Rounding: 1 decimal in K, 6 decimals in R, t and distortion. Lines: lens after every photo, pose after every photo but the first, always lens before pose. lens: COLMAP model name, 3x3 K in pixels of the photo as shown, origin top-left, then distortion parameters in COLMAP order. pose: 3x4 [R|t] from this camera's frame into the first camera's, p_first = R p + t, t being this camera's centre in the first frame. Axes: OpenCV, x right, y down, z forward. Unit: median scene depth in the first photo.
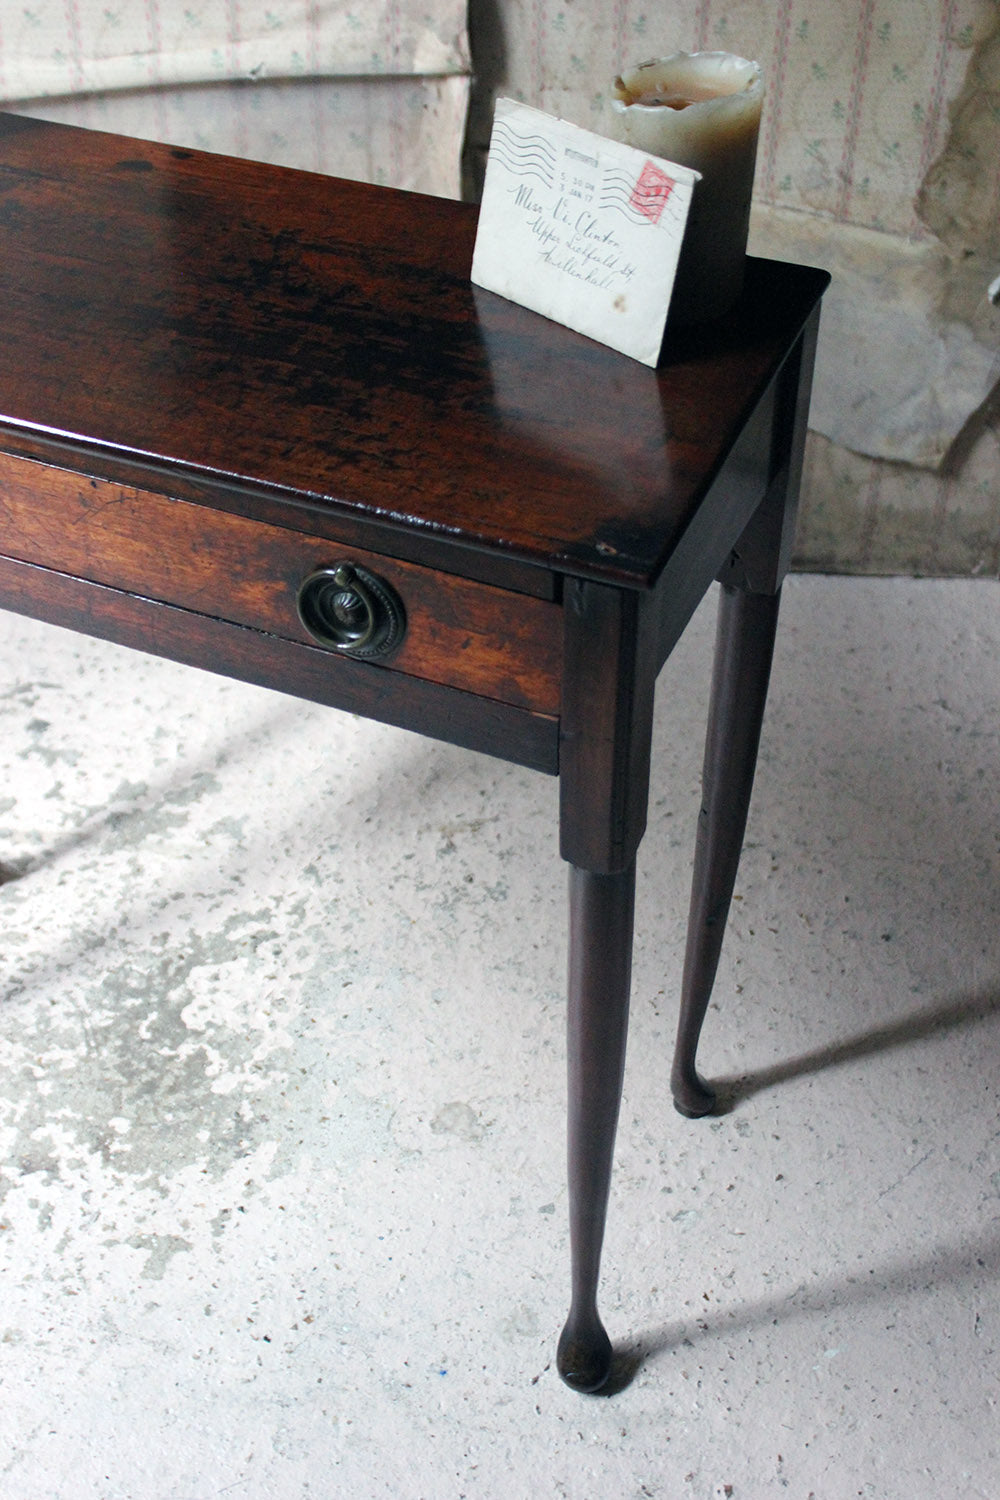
lens RADIAL K [[1949.1, 0, 478.9], [0, 1949.1, 735.6], [0, 0, 1]] dist [-0.039261, 0.000000]
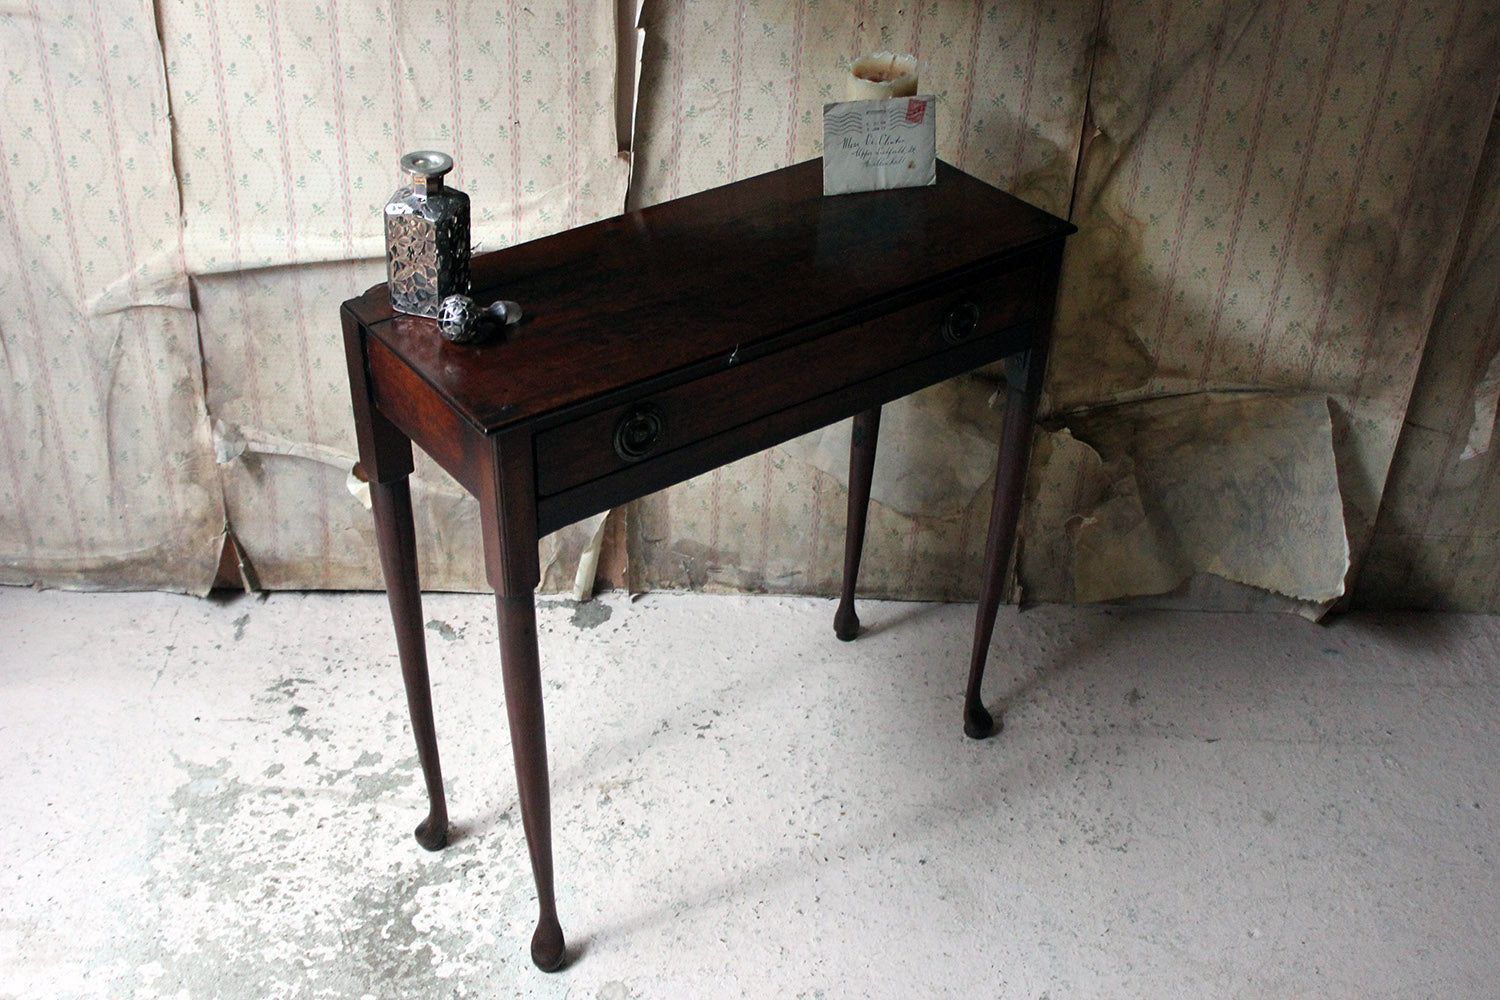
lens RADIAL K [[1707.0, 0, 728.7], [0, 1707.0, 500.4], [0, 0, 1]] dist [-0.066440, 0.000000]
pose [[0.997115, 0.007450, 0.075543, -0.023223], [0.002882, 0.990739, -0.135748, 0.012979], [-0.075855, 0.135574, 0.987859, -0.236262]]
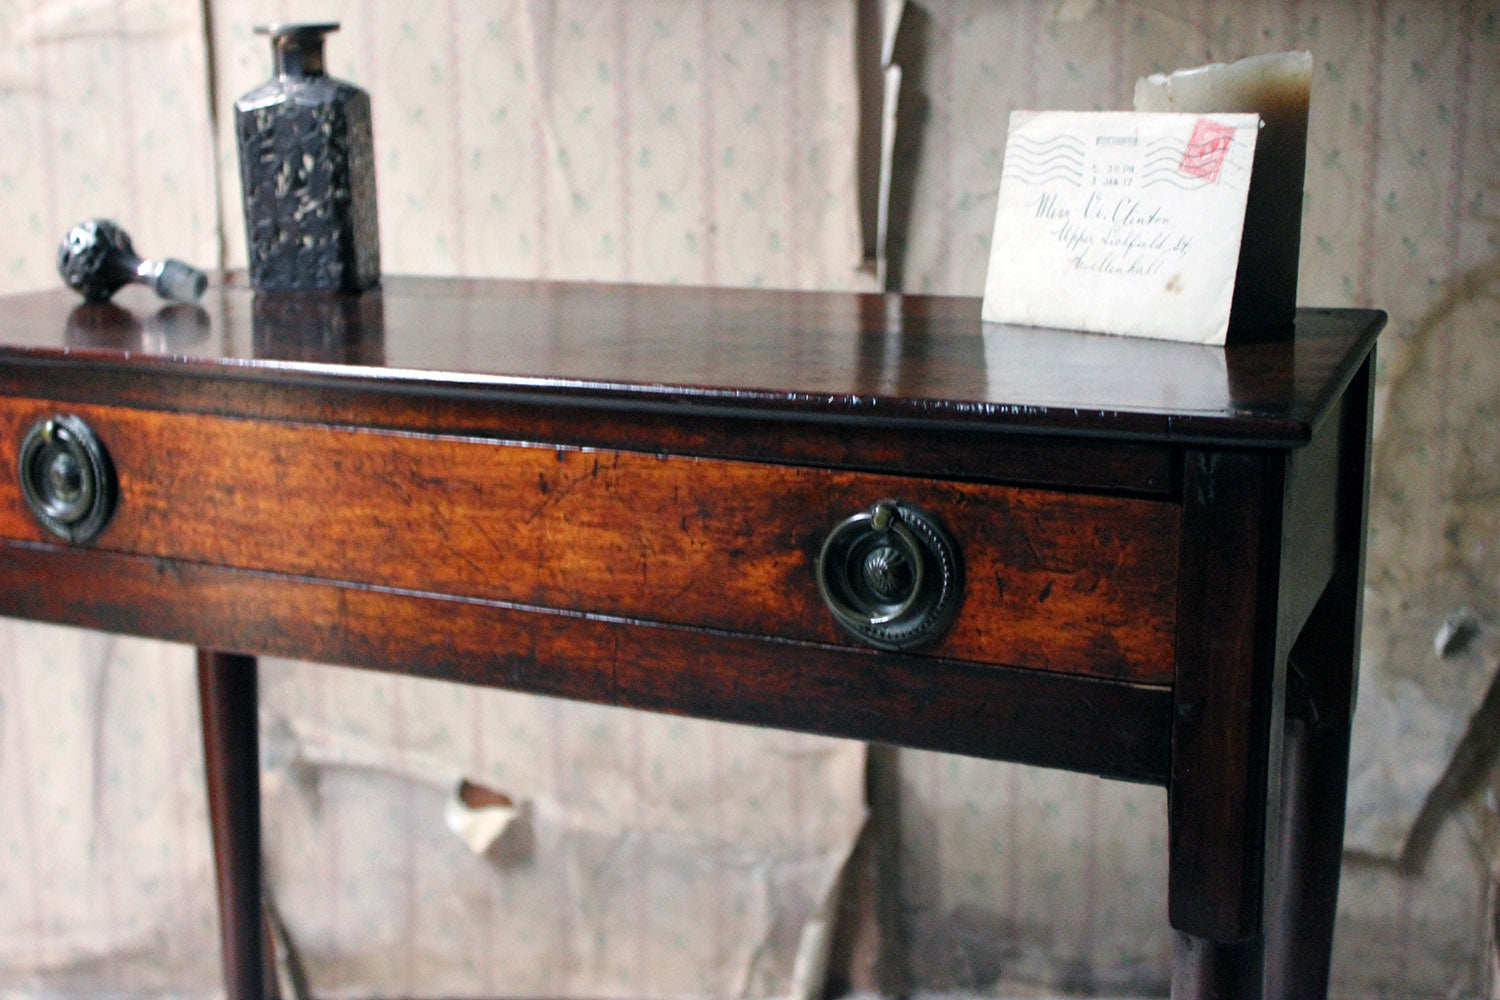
lens RADIAL K [[1949.1, 0, 738.6], [0, 1949.1, 497.2], [0, 0, 1]] dist [-0.039261, 0.000000]
pose [[0.999989, -0.004672, -0.000276, -0.074035], [0.003959, 0.875950, -0.482386, 0.168728], [0.002496, 0.482380, 0.875959, 0.178850]]
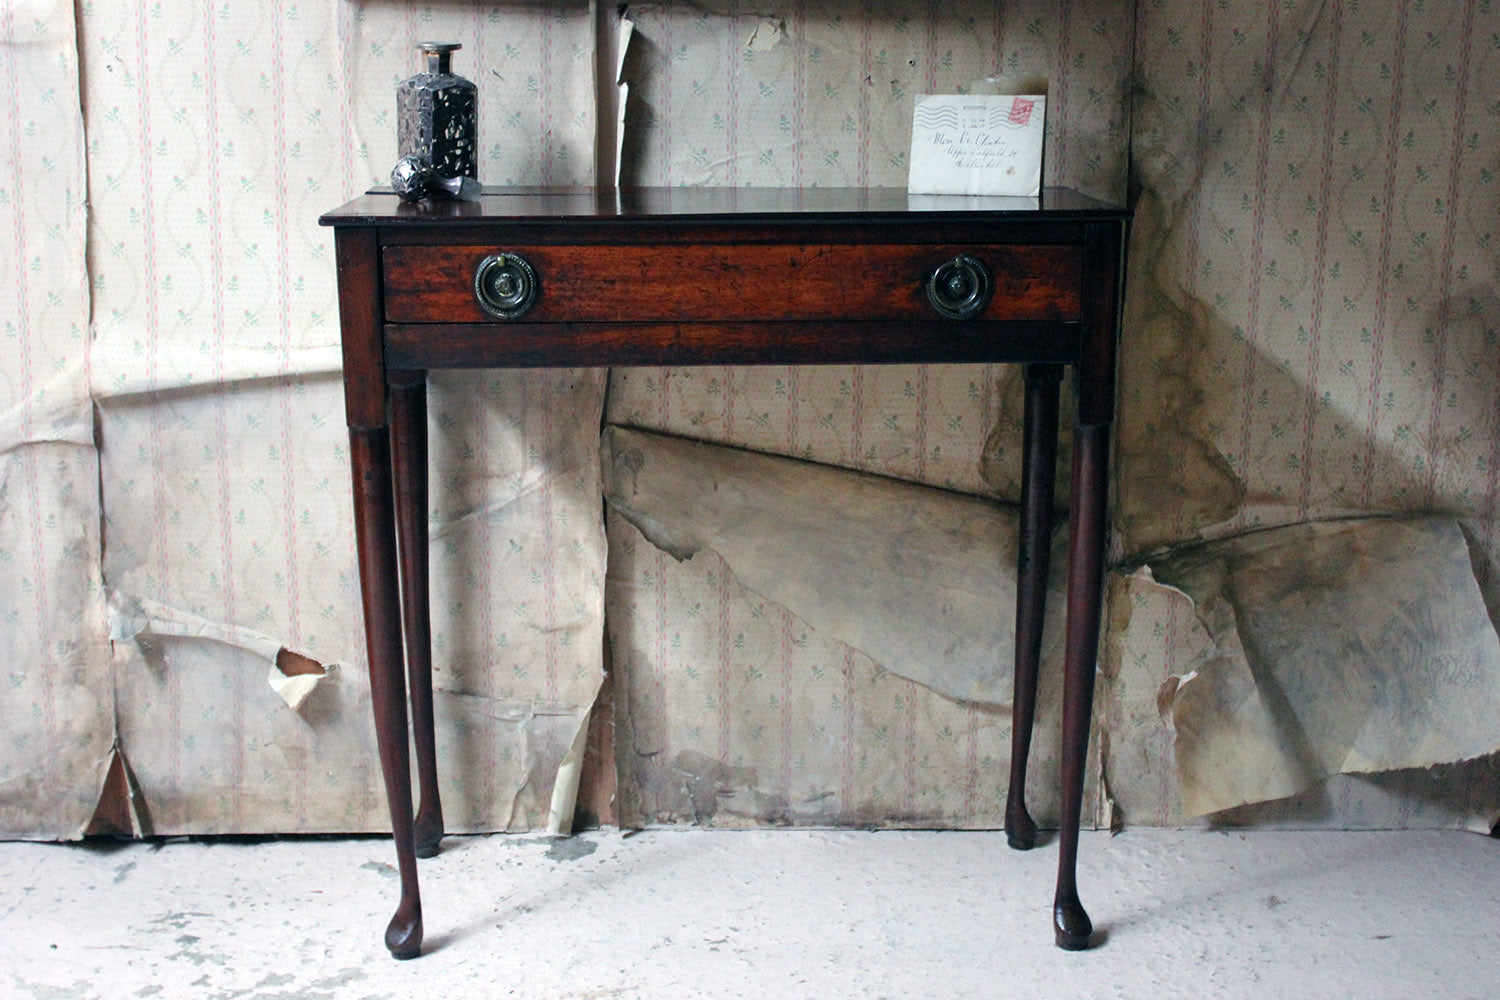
lens RADIAL K [[1949.1, 0, 744.3], [0, 1949.1, 497.2], [0, 0, 1]] dist [-0.039261, 0.000000]
pose [[0.996993, 0.001737, 0.077470, -0.015108], [0.036970, 0.867967, -0.495243, 0.365657], [-0.068102, 0.496618, 0.865293, -0.029095]]
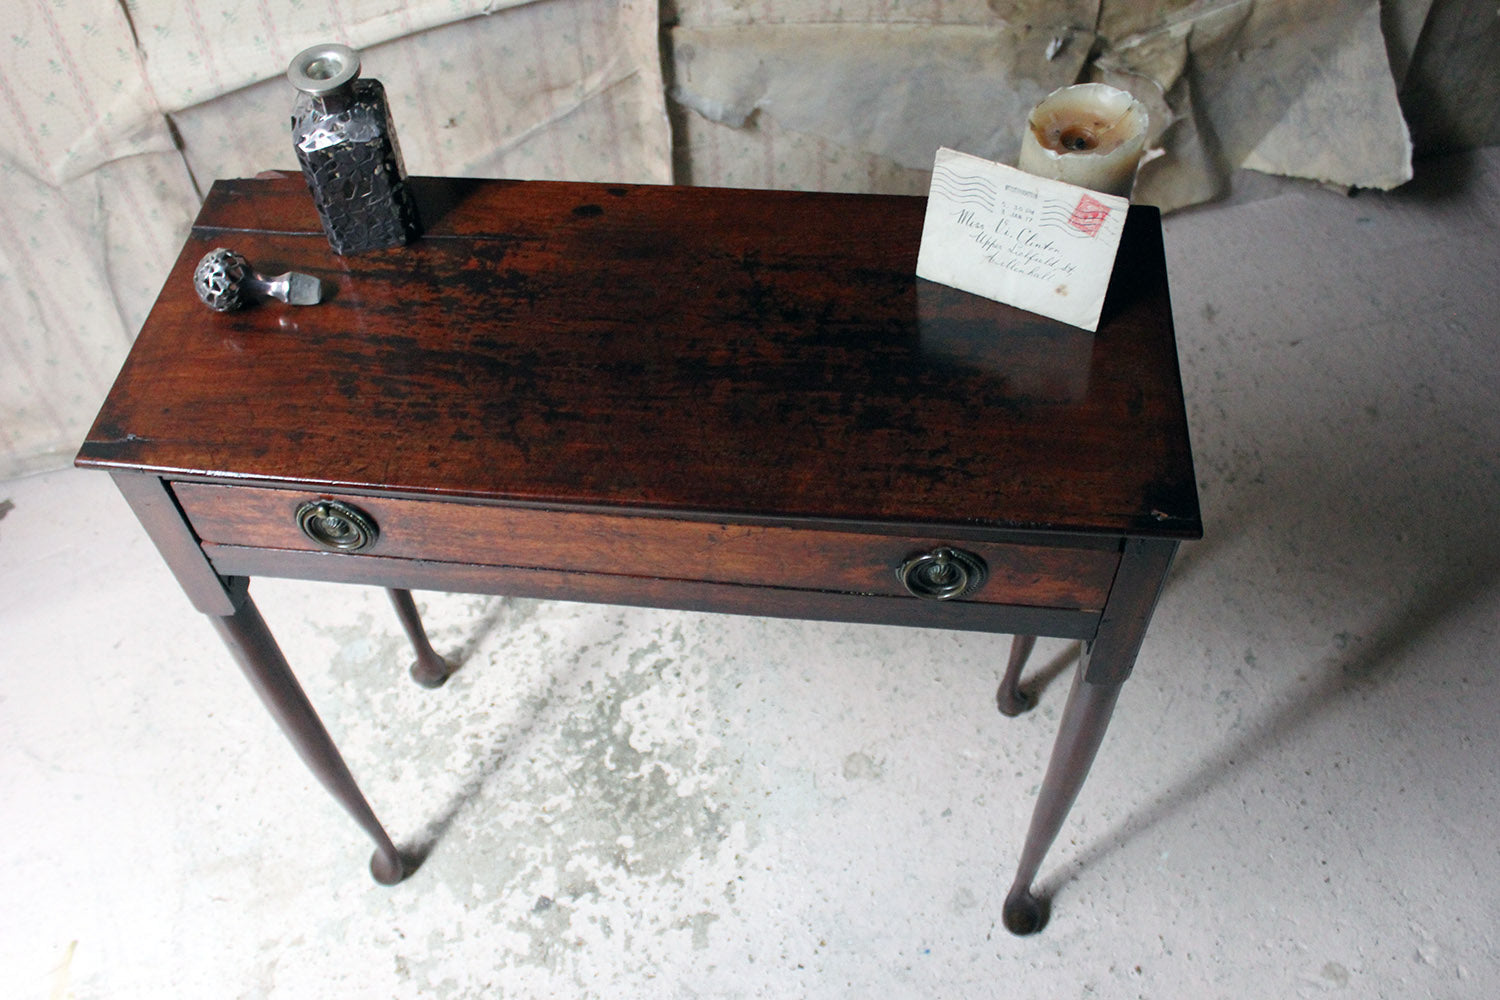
lens RADIAL K [[1458.8, 0, 737.5], [0, 1458.8, 491.2], [0, 0, 1]] dist [-0.084392, 0.000000]
pose [[0.950399, -0.258708, 0.172659, -0.212399], [0.223286, 0.953951, 0.200301, -0.208324], [-0.216528, -0.151813, 0.964401, 0.042133]]
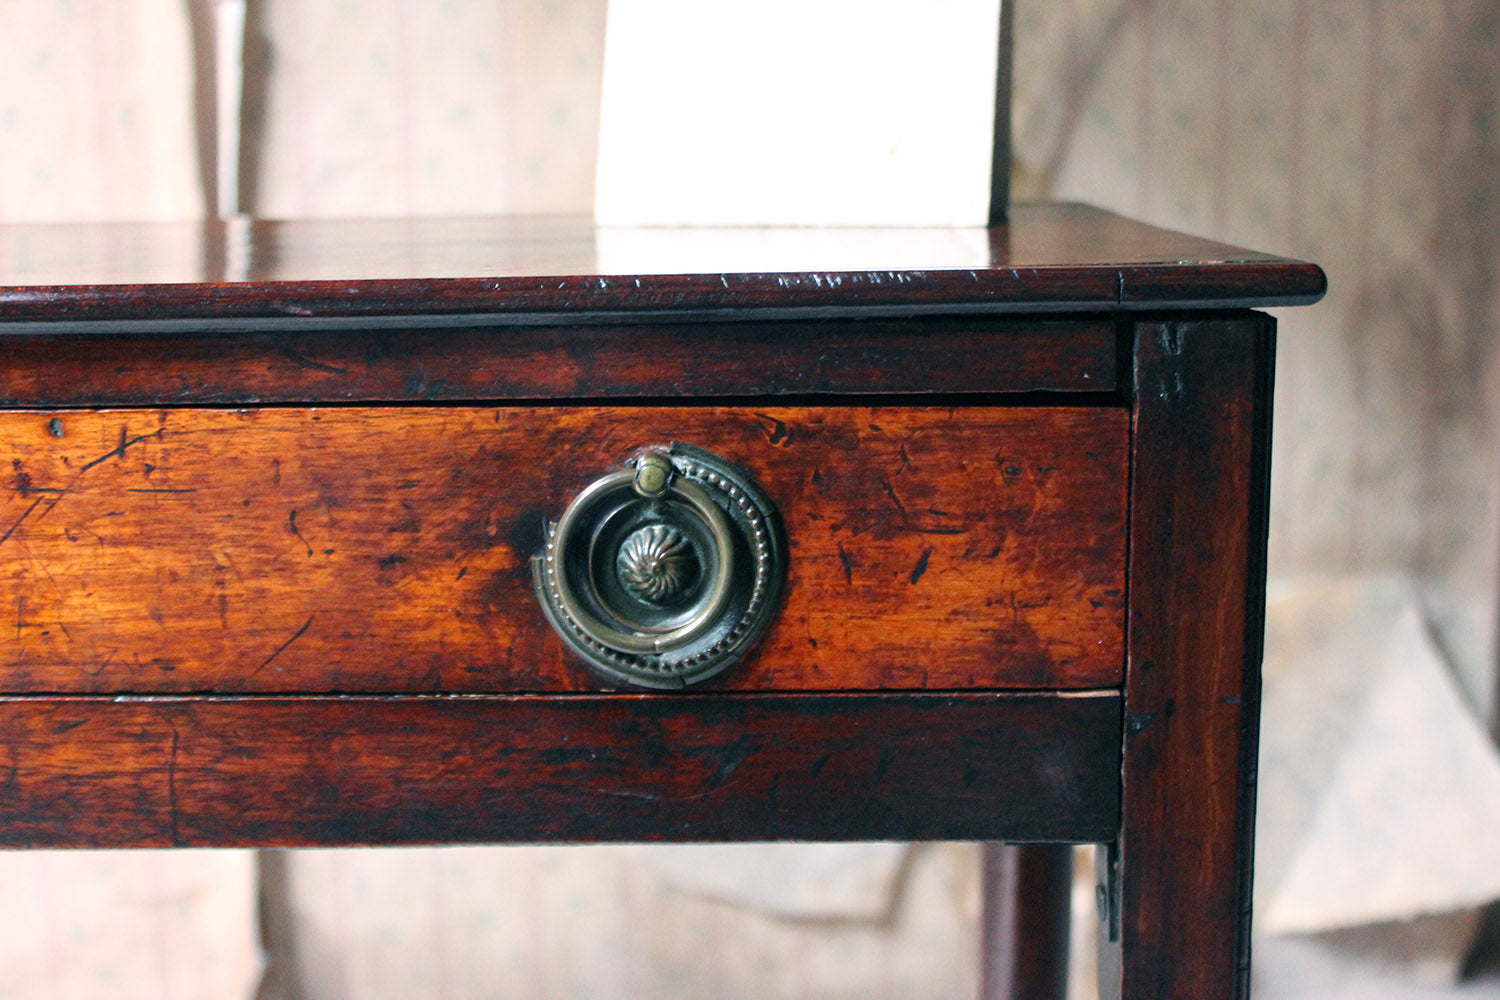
lens RADIAL K [[2034.5, 0, 745.8], [0, 2034.5, 503.1], [0, 0, 1]] dist [-0.044063, 0.000000]
pose [[0.911148, -0.081478, 0.403944, -0.147317], [0.278826, 0.843685, -0.458751, 0.094687], [-0.303423, 0.530620, 0.791440, 0.347033]]
